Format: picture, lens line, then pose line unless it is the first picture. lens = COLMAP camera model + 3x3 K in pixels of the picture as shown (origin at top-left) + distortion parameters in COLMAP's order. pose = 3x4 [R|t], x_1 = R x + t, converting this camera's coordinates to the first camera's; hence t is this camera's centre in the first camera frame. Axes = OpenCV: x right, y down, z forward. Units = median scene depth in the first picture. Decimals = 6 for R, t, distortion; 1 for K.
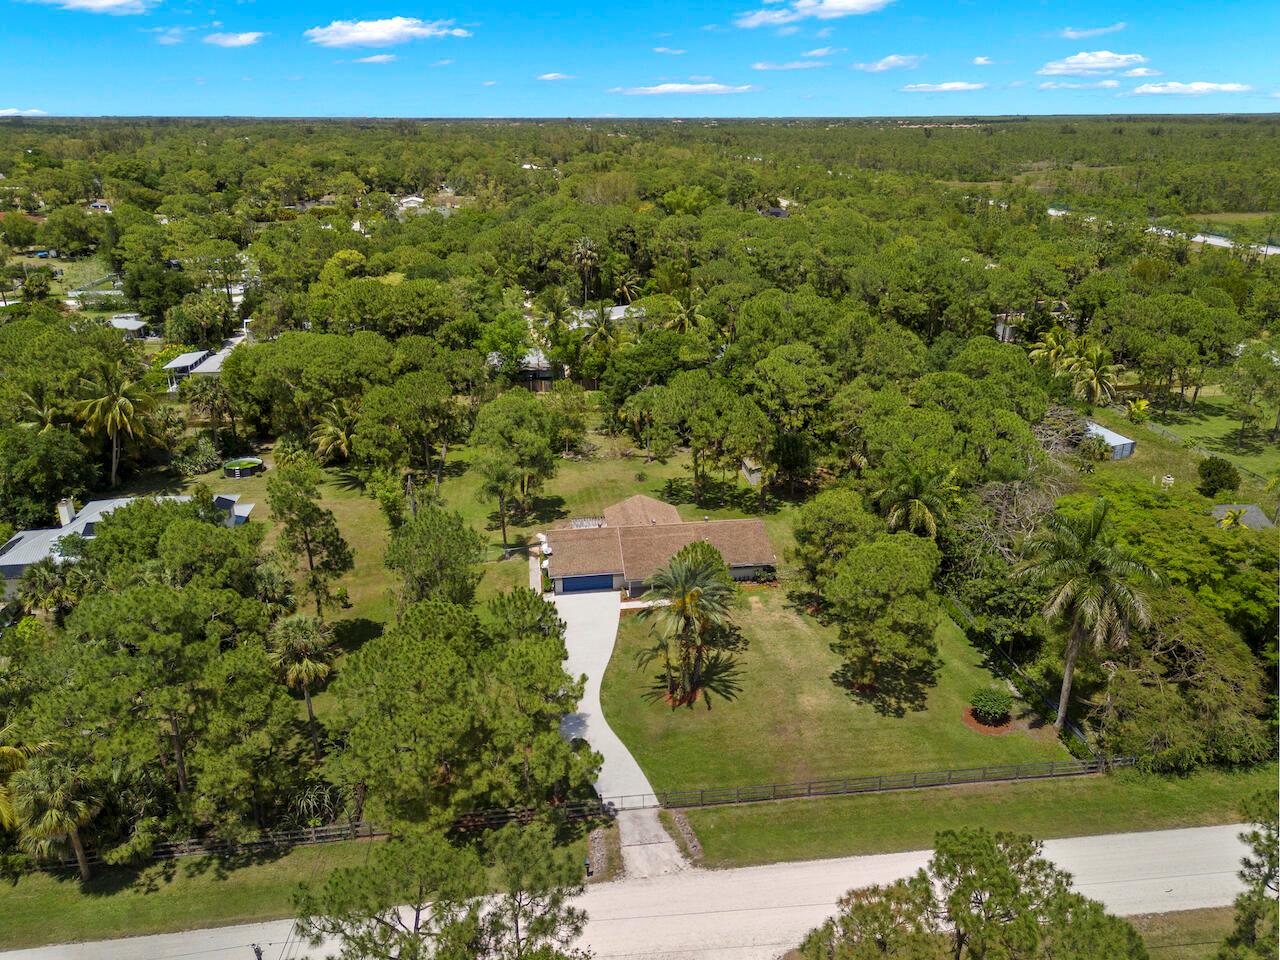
lens RADIAL K [[902.0, 0, 645.0], [0, 902.0, 484.2], [0, 0, 1]] dist [0.039249, -0.031107]
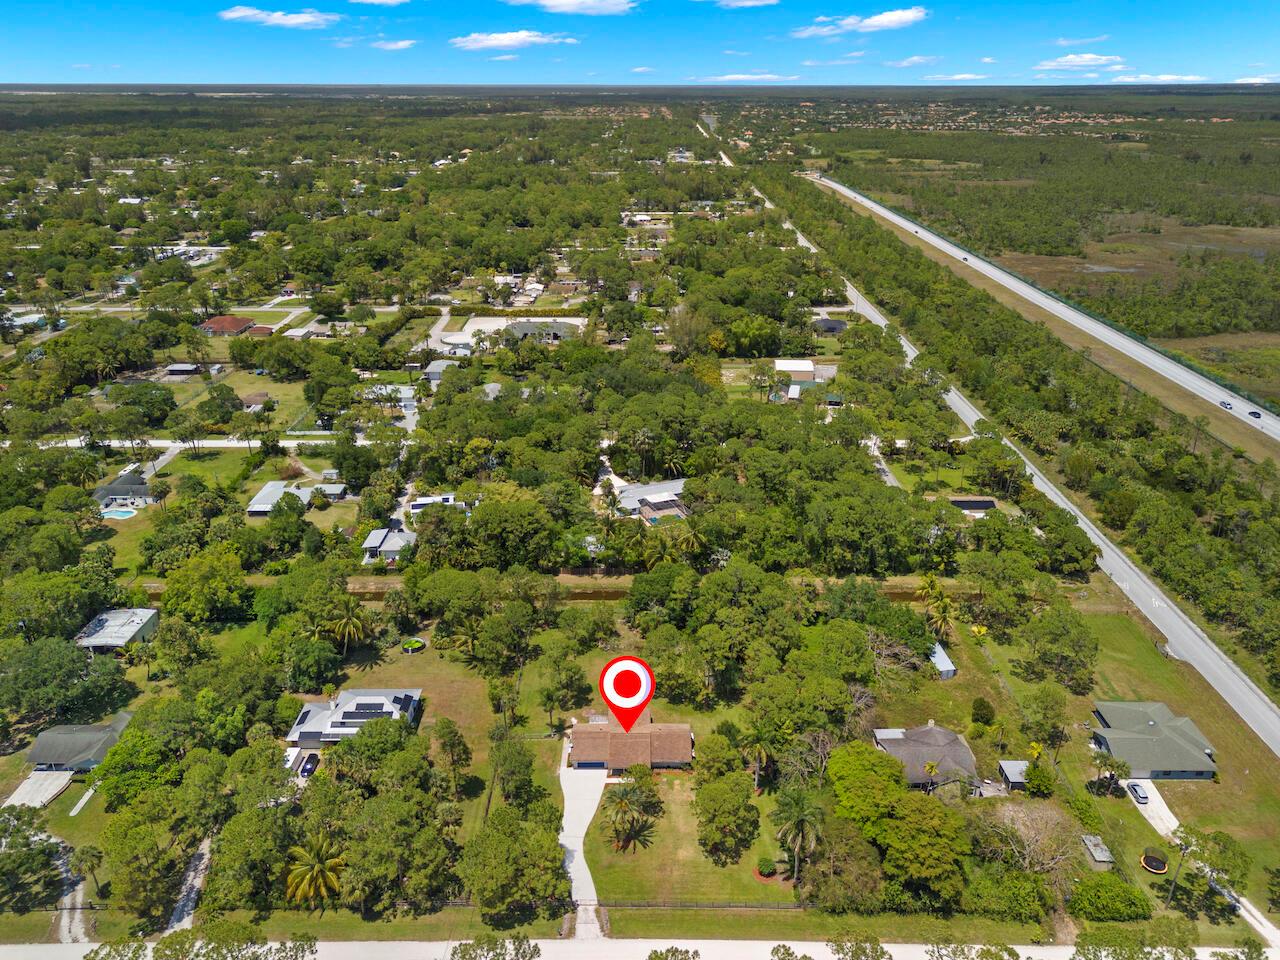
lens RADIAL K [[902.0, 0, 642.4], [0, 902.0, 473.4], [0, 0, 1]] dist [0.039249, -0.031107]
pose [[0.990487, 0.048699, -0.128699, 0.341362], [-0.045841, 0.998634, 0.025080, -0.729700], [0.129744, -0.018941, 0.991367, -1.134123]]
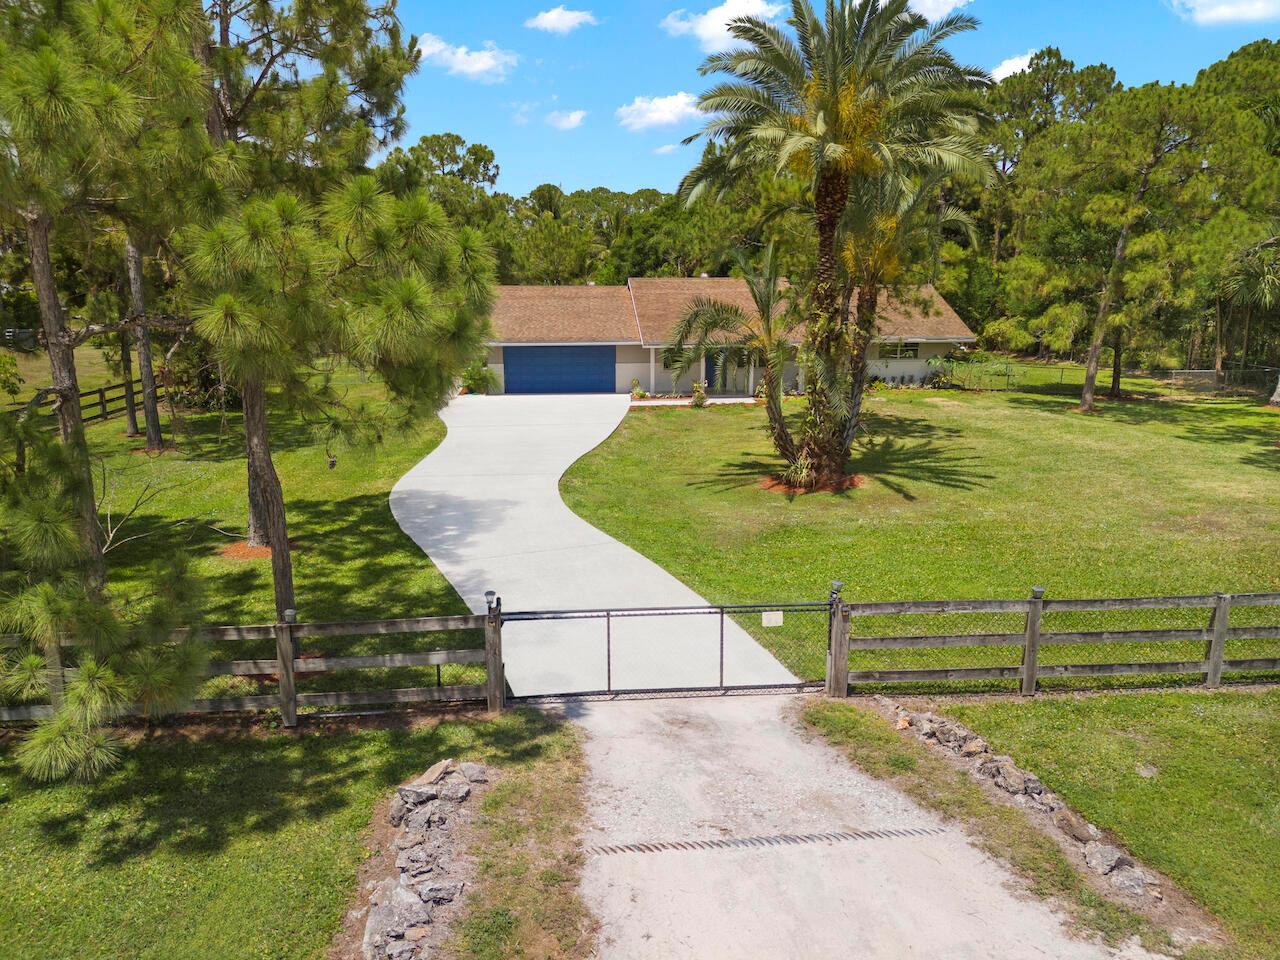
lens RADIAL K [[902.0, 0, 641.5], [0, 902.0, 481.0], [0, 0, 1]] dist [0.039249, -0.031107]
pose [[0.999519, 0.015346, -0.026947, -0.012150], [-0.019826, 0.984413, -0.174753, 0.320534], [0.023845, 0.175203, 0.984244, 0.743161]]
